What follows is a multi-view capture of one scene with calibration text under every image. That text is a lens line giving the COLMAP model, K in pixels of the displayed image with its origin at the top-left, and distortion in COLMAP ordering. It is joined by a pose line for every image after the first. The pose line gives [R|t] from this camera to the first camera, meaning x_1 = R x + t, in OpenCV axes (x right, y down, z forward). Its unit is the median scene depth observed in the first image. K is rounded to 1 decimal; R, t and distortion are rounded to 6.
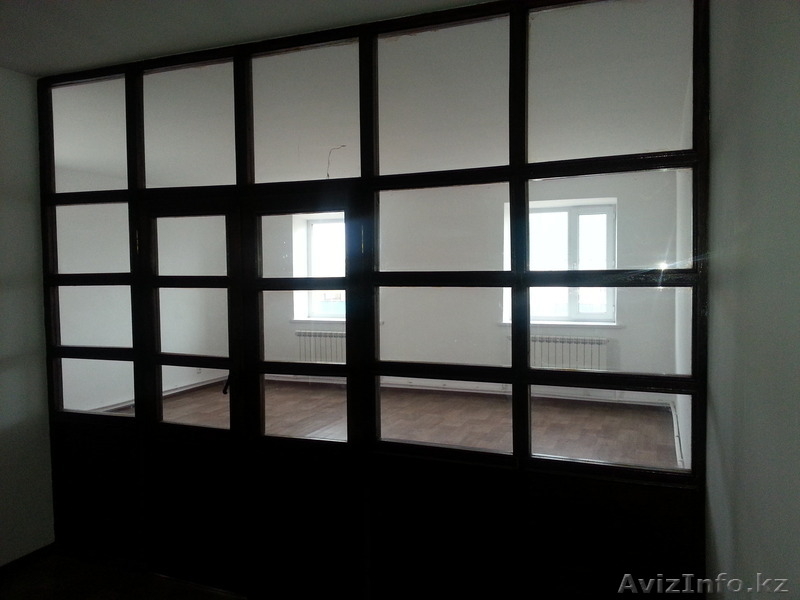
lens RADIAL K [[645.3, 0, 400.0], [0, 645.3, 300.0], [0, 0, 1]] dist [0.006522, 0.003230]
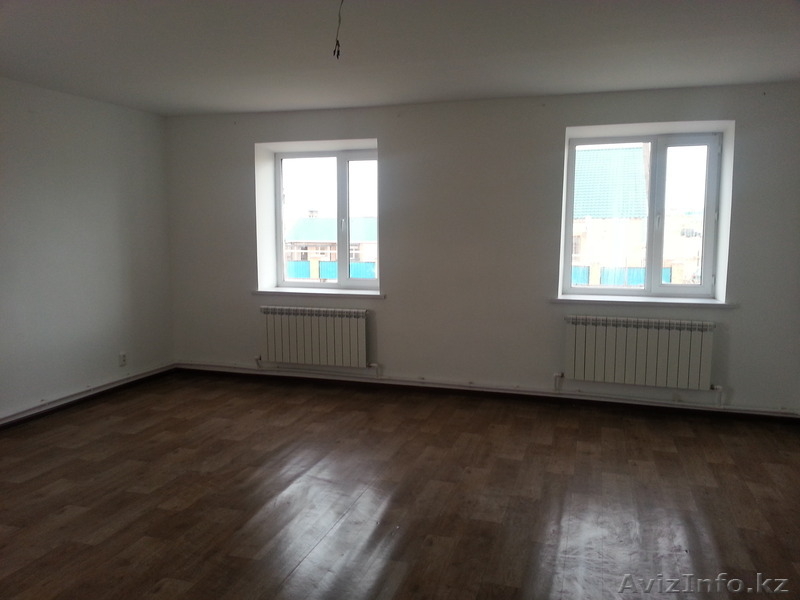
lens RADIAL K [[645.3, 0, 400.0], [0, 645.3, 300.0], [0, 0, 1]] dist [0.006522, 0.003230]
pose [[0.996892, 0.002085, 0.078750, -0.071604], [-0.007206, 0.997872, 0.064802, -0.007967], [-0.078447, -0.065168, 0.994786, 0.306107]]
